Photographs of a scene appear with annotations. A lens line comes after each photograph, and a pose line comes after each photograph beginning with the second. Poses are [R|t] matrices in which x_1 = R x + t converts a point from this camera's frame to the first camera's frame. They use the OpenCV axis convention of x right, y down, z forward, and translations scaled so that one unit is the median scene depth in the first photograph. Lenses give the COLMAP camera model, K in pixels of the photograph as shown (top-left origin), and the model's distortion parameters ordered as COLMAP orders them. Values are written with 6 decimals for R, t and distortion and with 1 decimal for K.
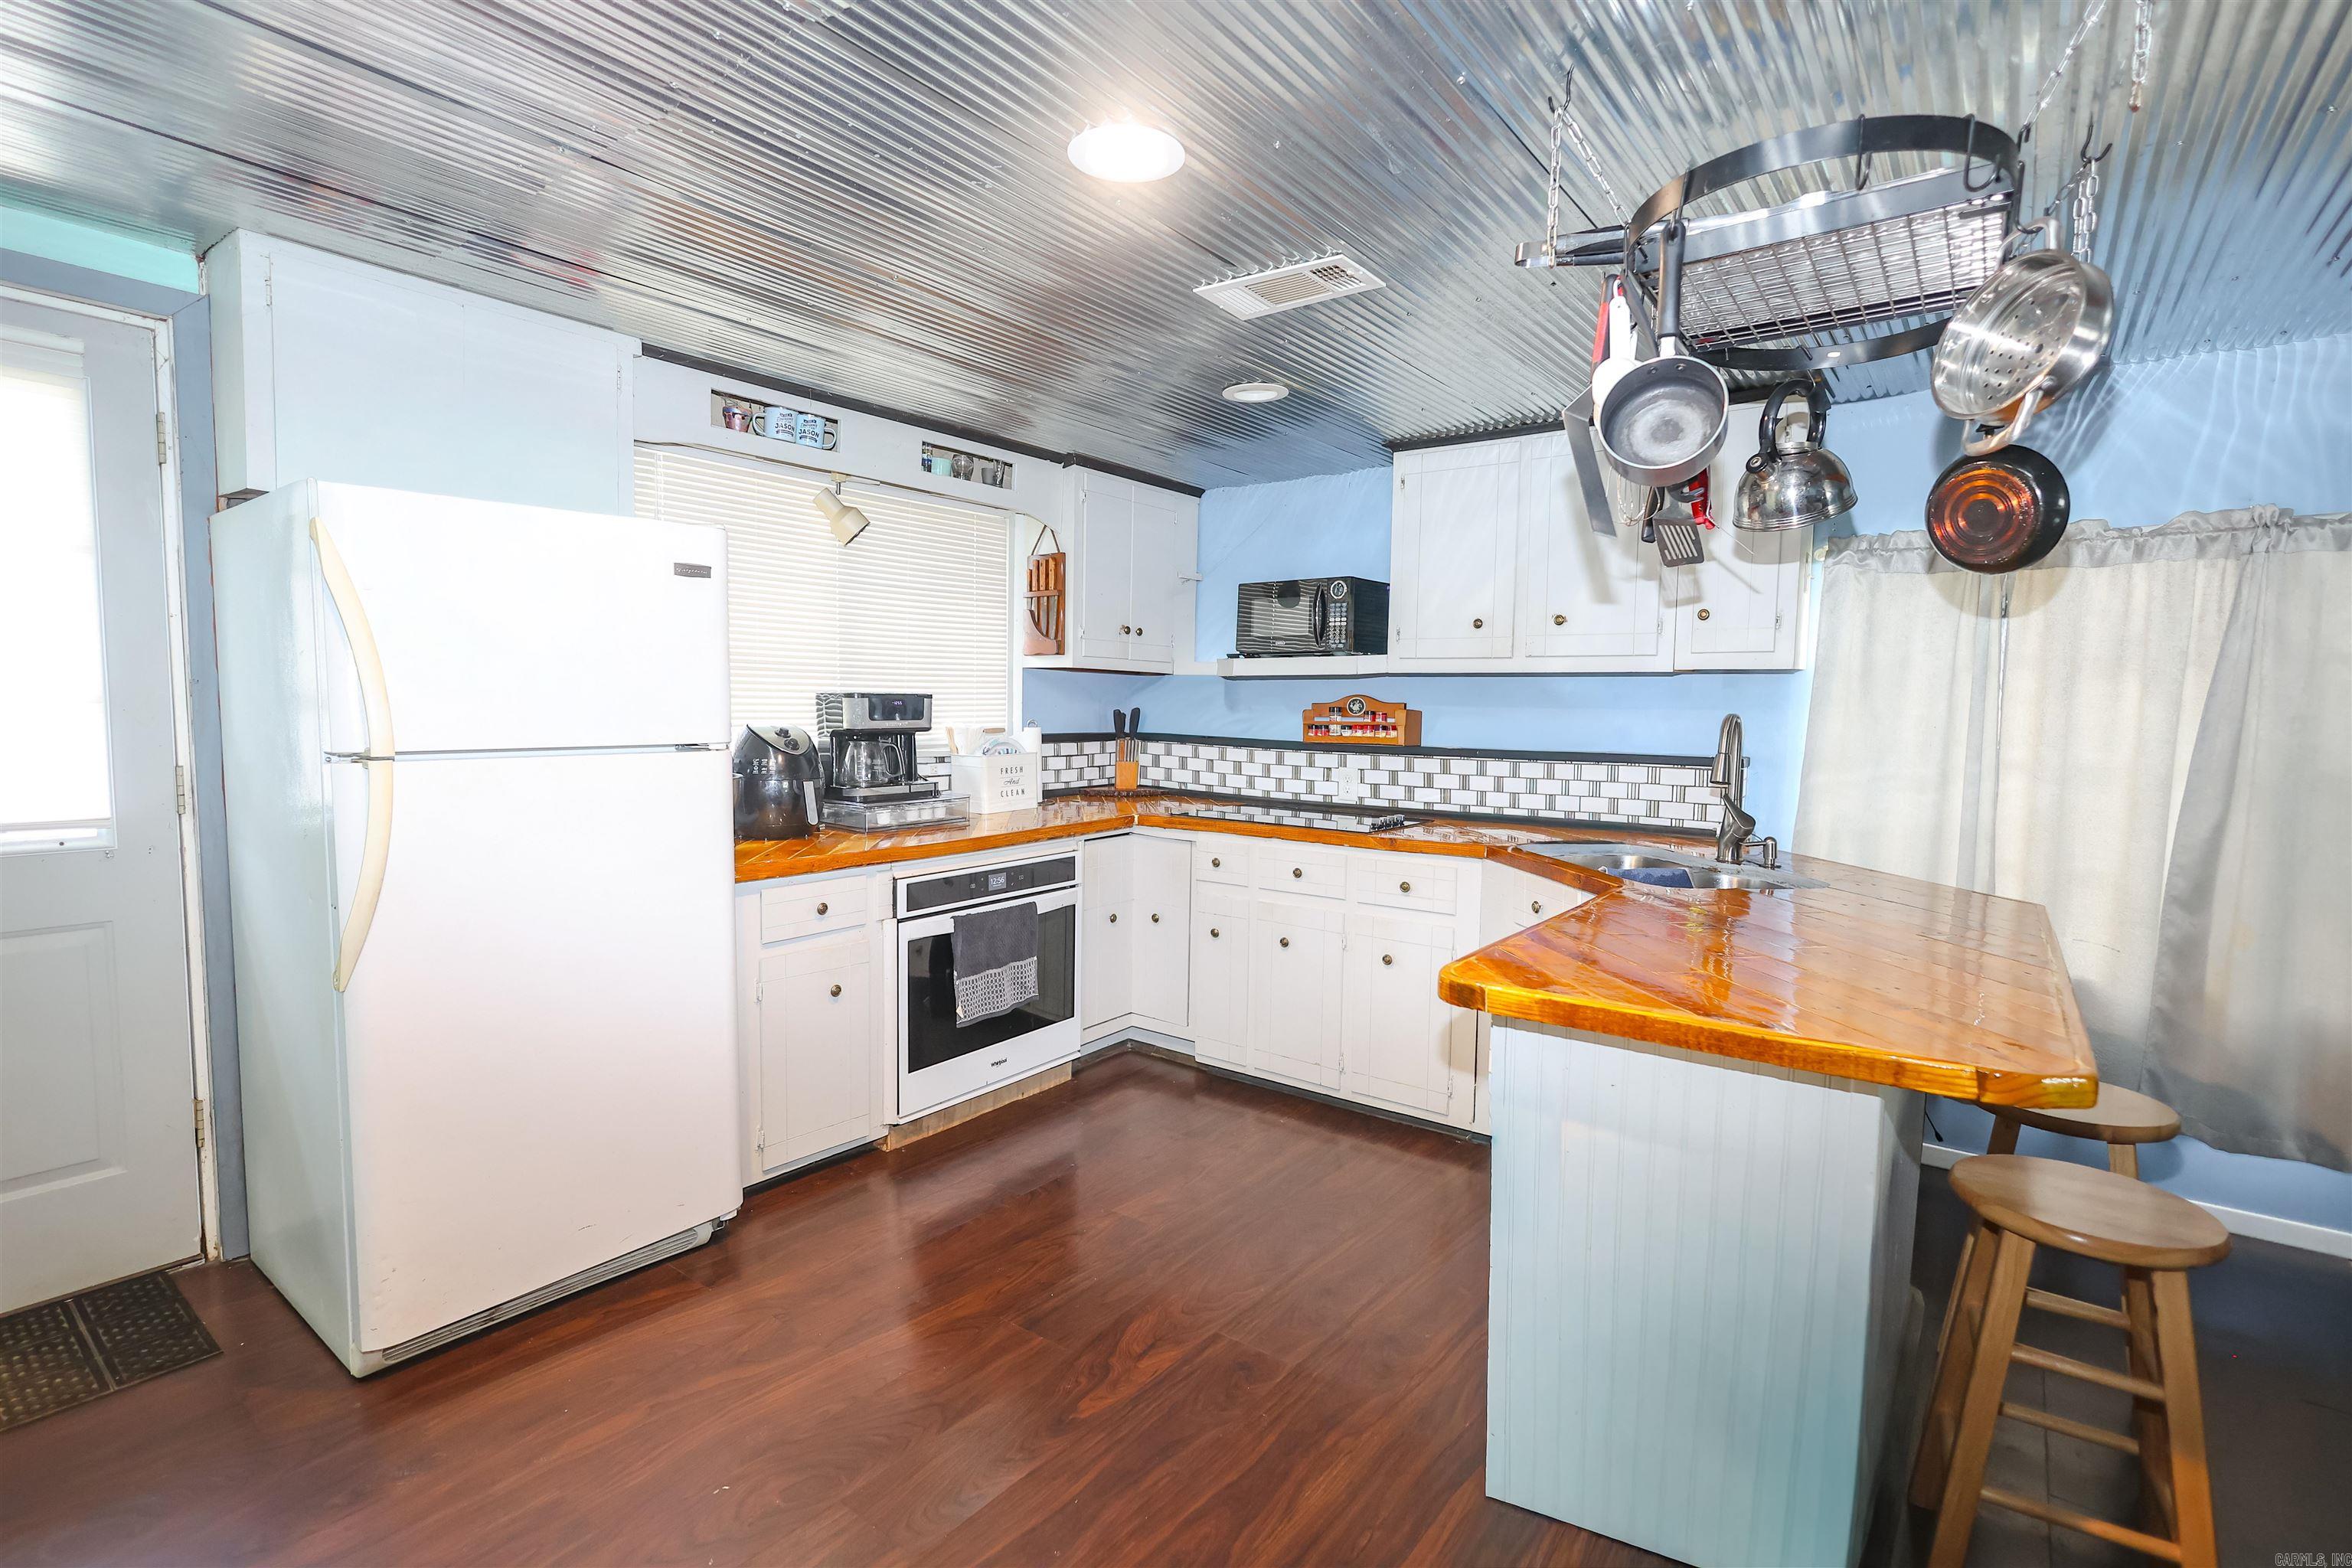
lens RADIAL K [[1088.7, 0, 1176.0], [0, 1088.7, 784.0], [0, 0, 1]] dist [0.001407, 0.001031]
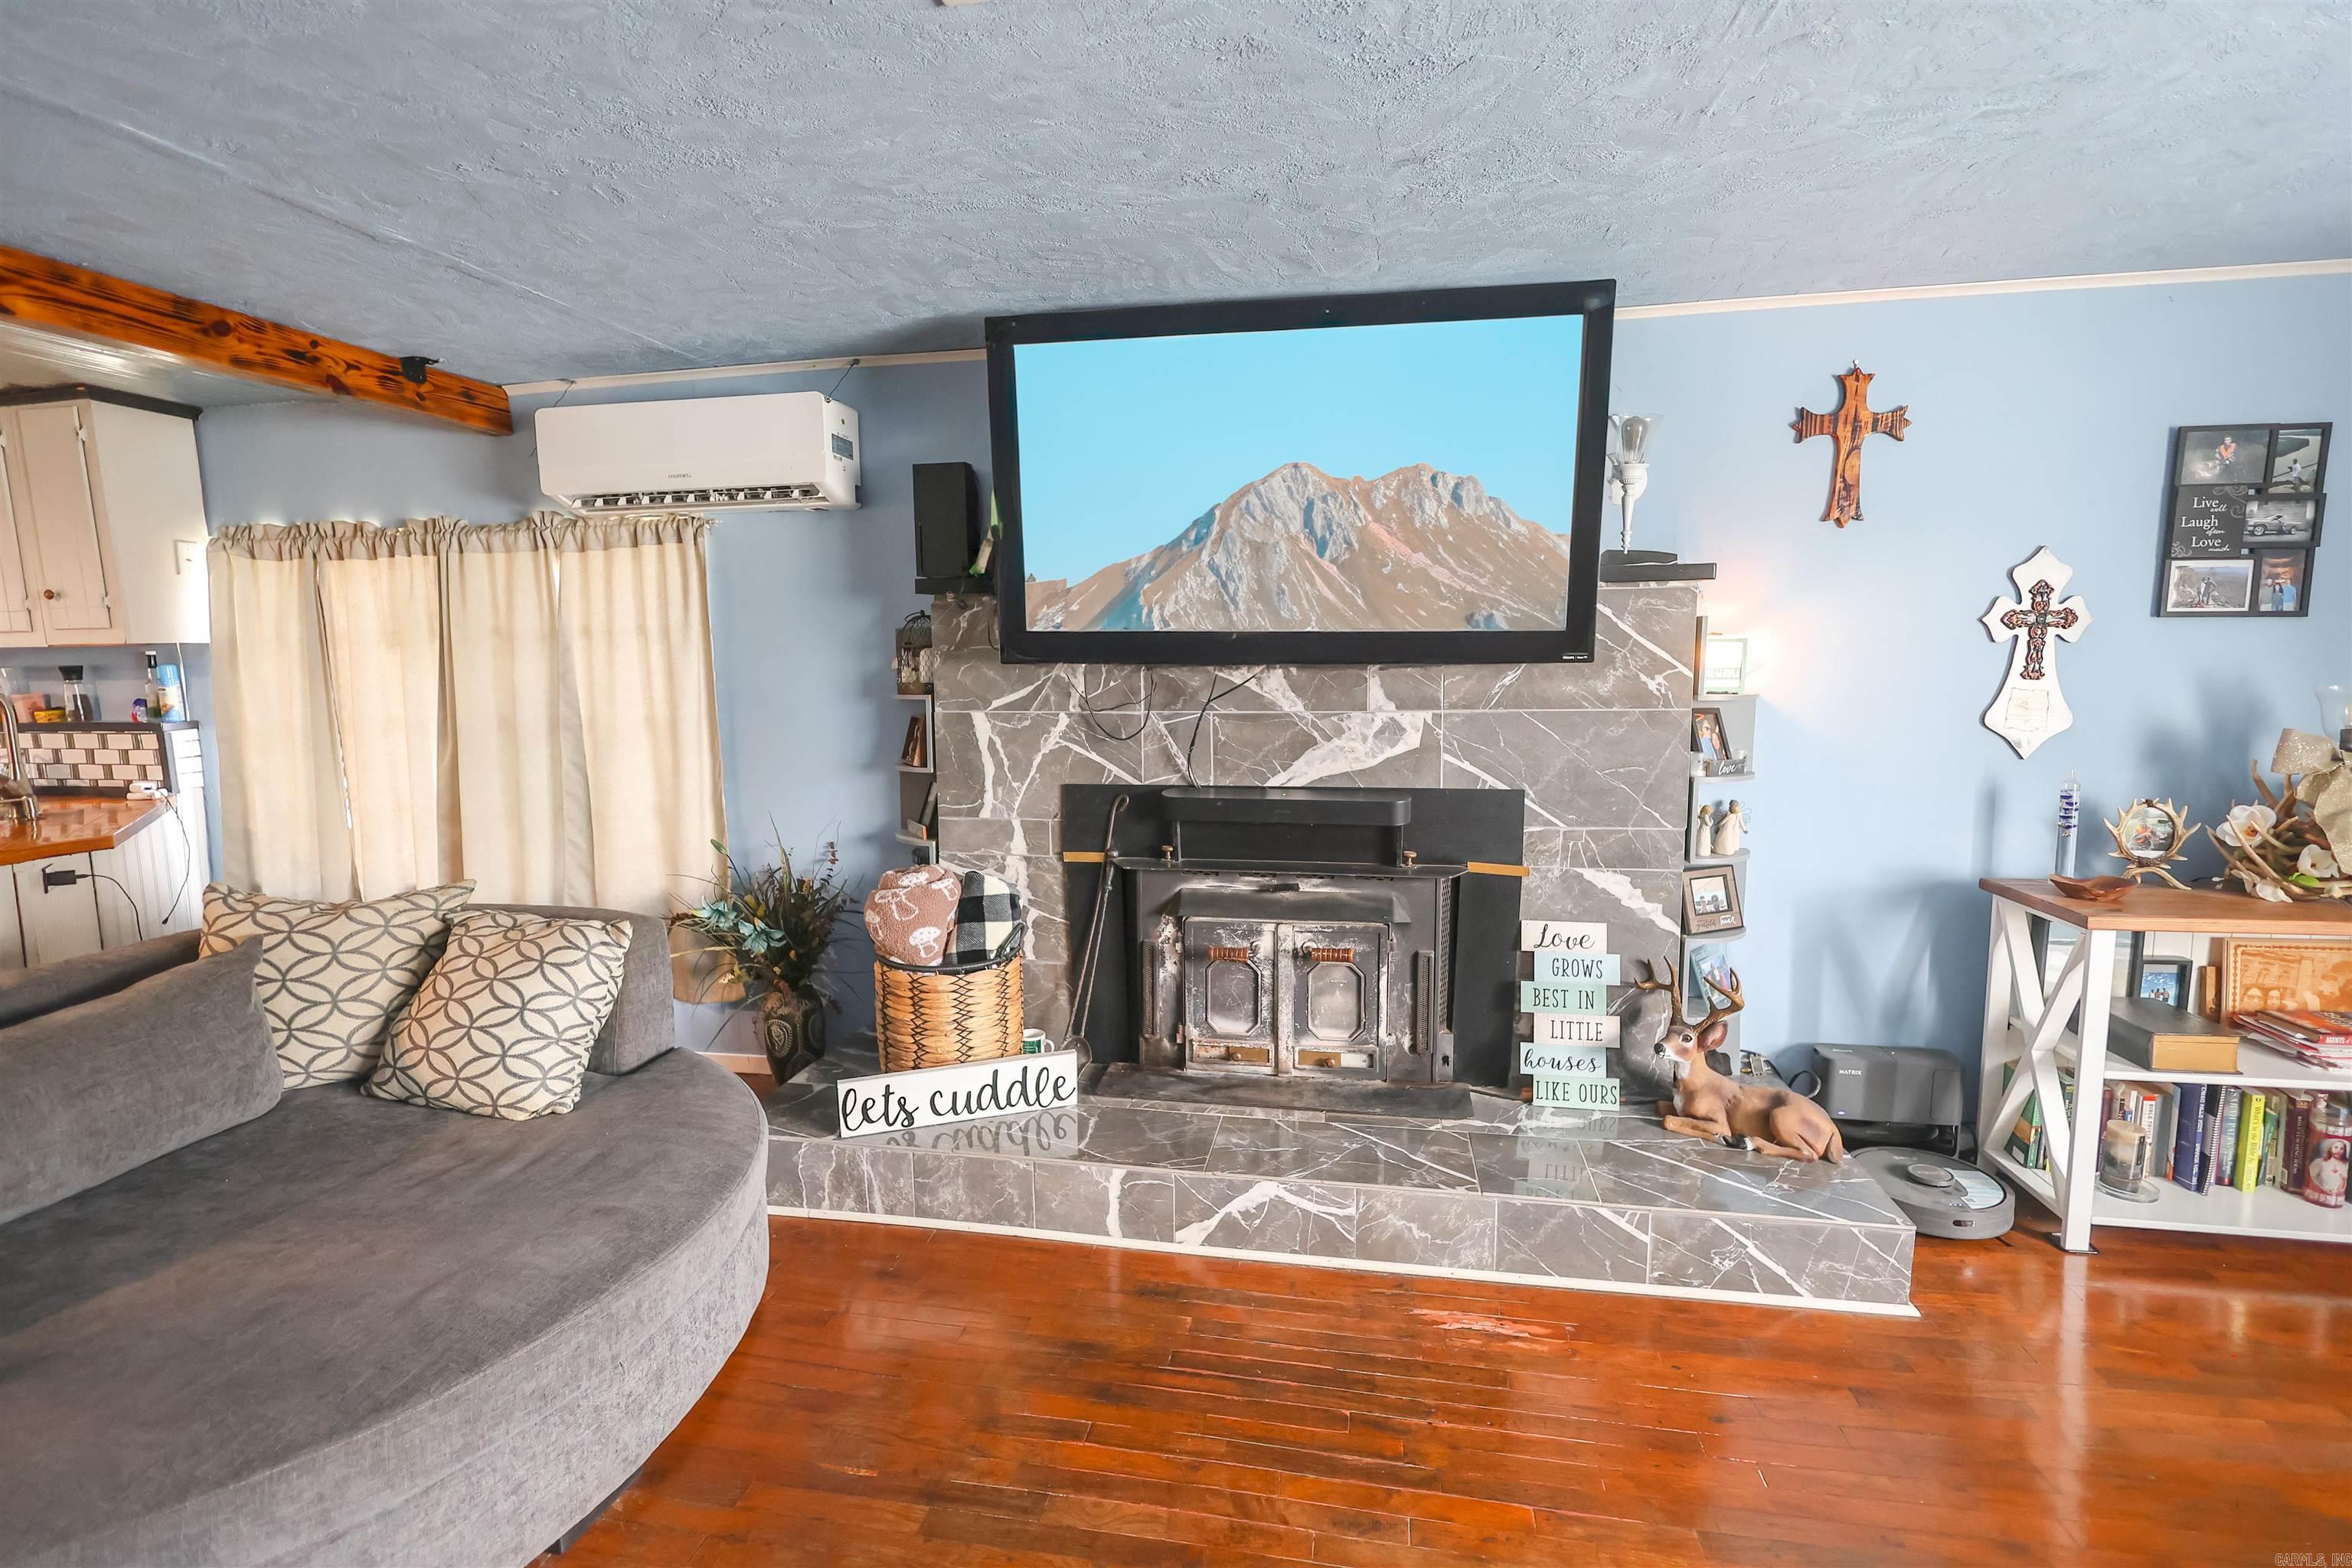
lens RADIAL K [[1088.7, 0, 1176.0], [0, 1088.7, 784.0], [0, 0, 1]] dist [0.001407, 0.001031]
pose [[0.891871, -0.054363, 0.449011, 0.605710], [0.049680, 0.998518, 0.022215, 0.043823], [-0.449553, 0.002494, 0.893250, -0.297799]]
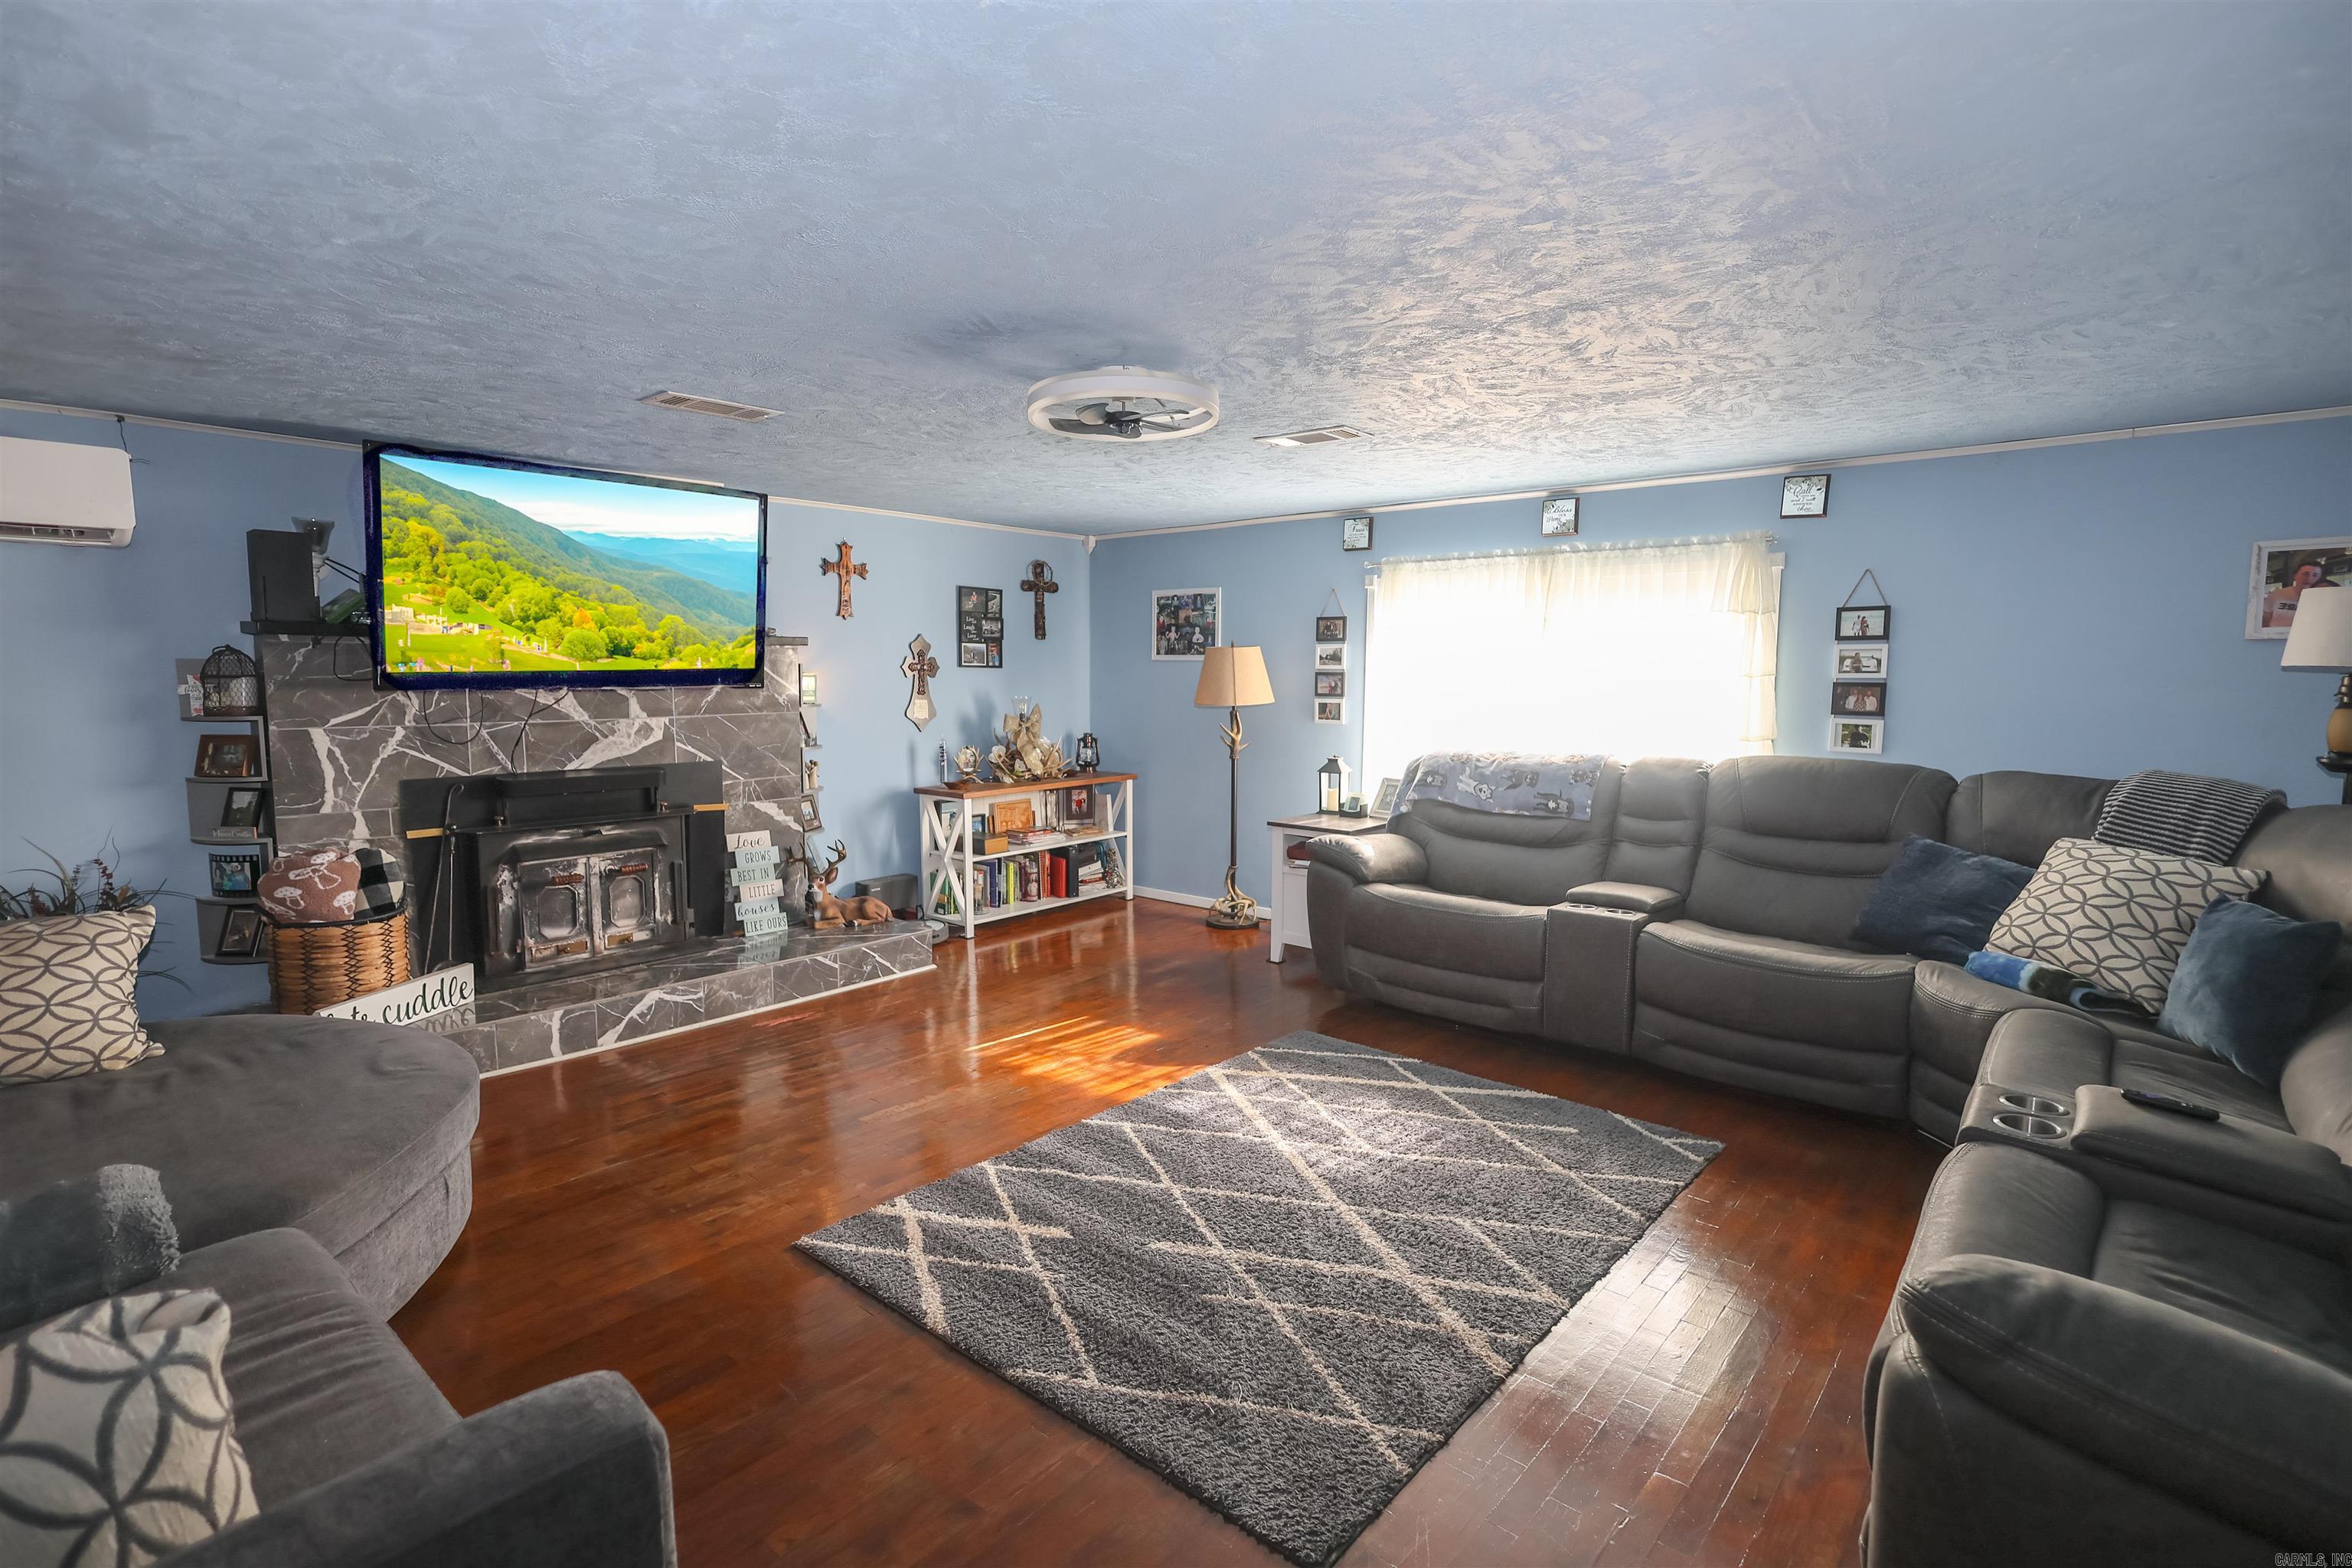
lens RADIAL K [[1111.9, 0, 1176.0], [0, 1111.9, 784.0], [0, 0, 1]] dist [-0.000739, 0.000229]
pose [[0.062027, -0.097219, 0.993328, 0.013480], [0.097476, 0.991077, 0.090912, 0.037760], [-0.993303, 0.091187, 0.070950, -0.357256]]
